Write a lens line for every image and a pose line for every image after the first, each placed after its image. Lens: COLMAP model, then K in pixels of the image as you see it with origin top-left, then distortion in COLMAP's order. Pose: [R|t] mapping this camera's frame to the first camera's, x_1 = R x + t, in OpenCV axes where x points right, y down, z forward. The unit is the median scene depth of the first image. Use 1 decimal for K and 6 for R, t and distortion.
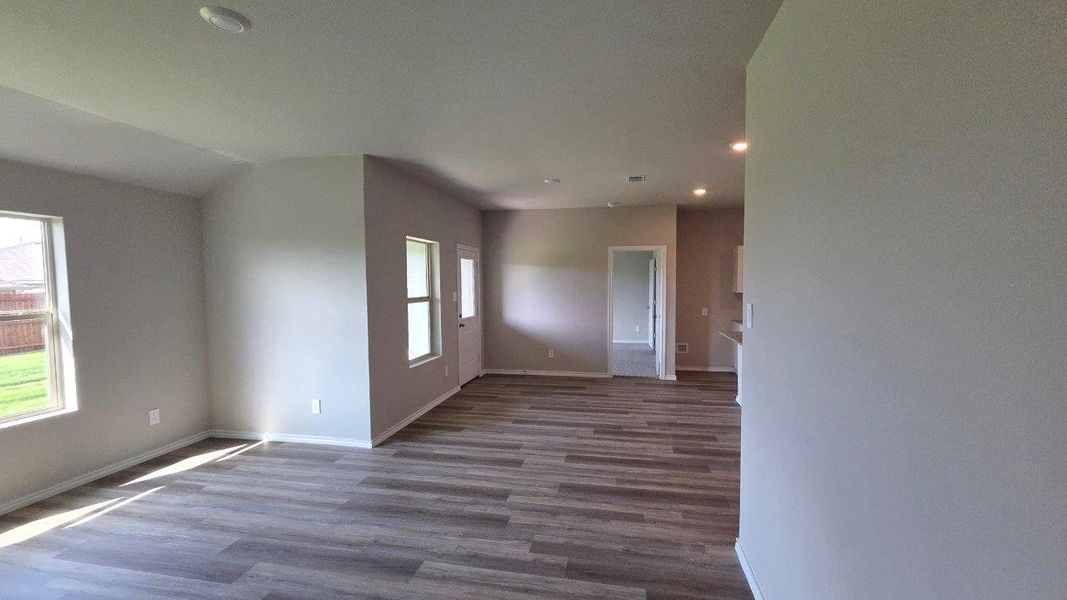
lens RADIAL K [[437.7, 0, 541.7], [0, 437.7, 300.8], [0, 0, 1]] dist [0.001490, 0.000684]
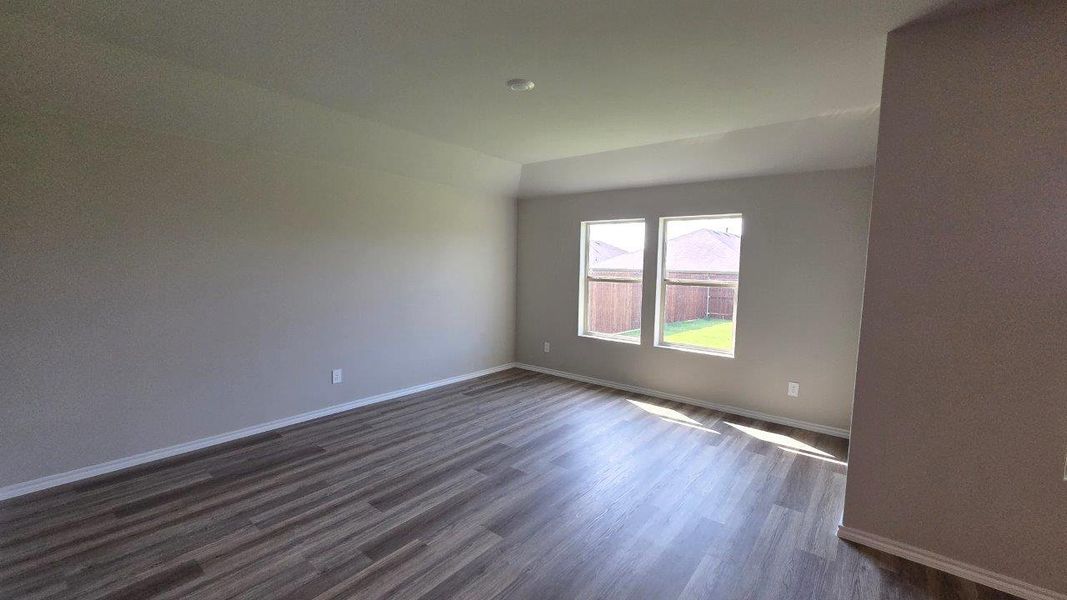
lens RADIAL K [[437.7, 0, 541.7], [0, 437.7, 300.8], [0, 0, 1]] dist [0.001490, 0.000684]
pose [[-0.460243, 0.072811, -0.884802, 0.333273], [-0.056855, 0.992168, 0.111220, -0.033717], [0.885971, 0.101494, -0.452498, 0.926666]]
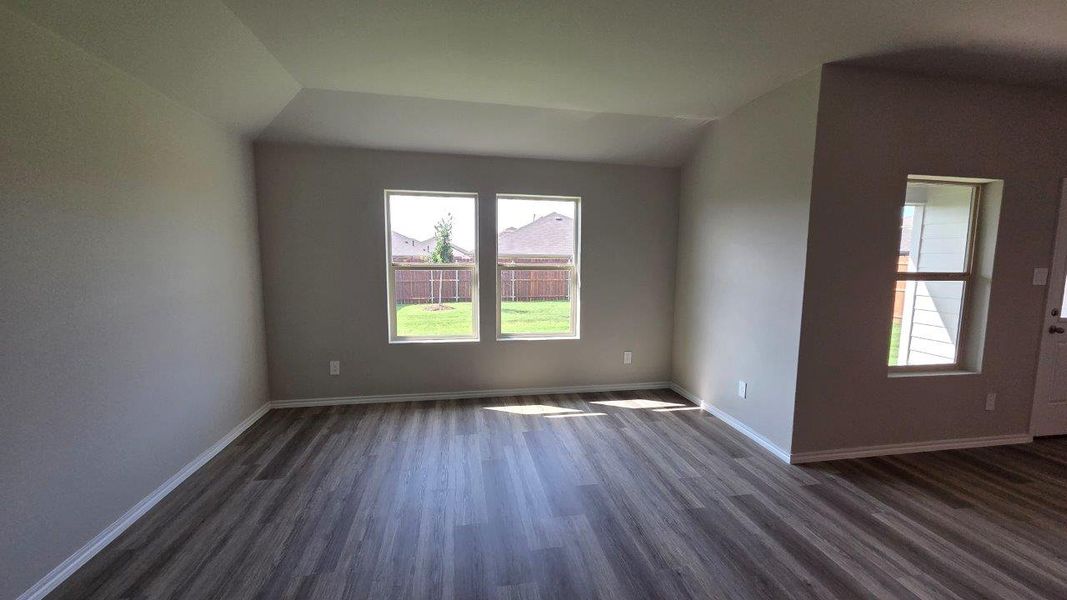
lens RADIAL K [[437.7, 0, 541.7], [0, 437.7, 300.8], [0, 0, 1]] dist [0.001490, 0.000684]
pose [[0.370222, 0.111075, -0.922279, 0.132493], [-0.055392, 0.993699, 0.097441, 0.003177], [0.927291, 0.015012, 0.374041, 0.325330]]
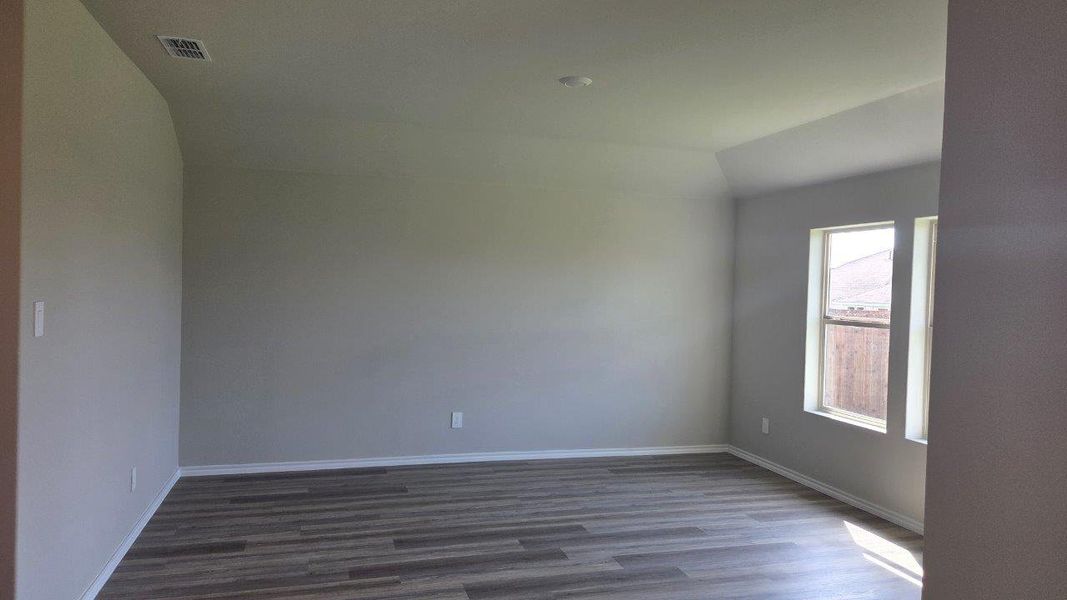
lens RADIAL K [[717.0, 0, 533.5], [0, 717.0, 300.0], [0, 0, 1]] dist [0.045468, -0.002651]
pose [[-0.889585, -0.009127, -0.456678, 0.180228], [-0.043755, 0.996905, 0.065309, -0.065825], [0.454668, 0.078080, -0.887232, 1.446443]]
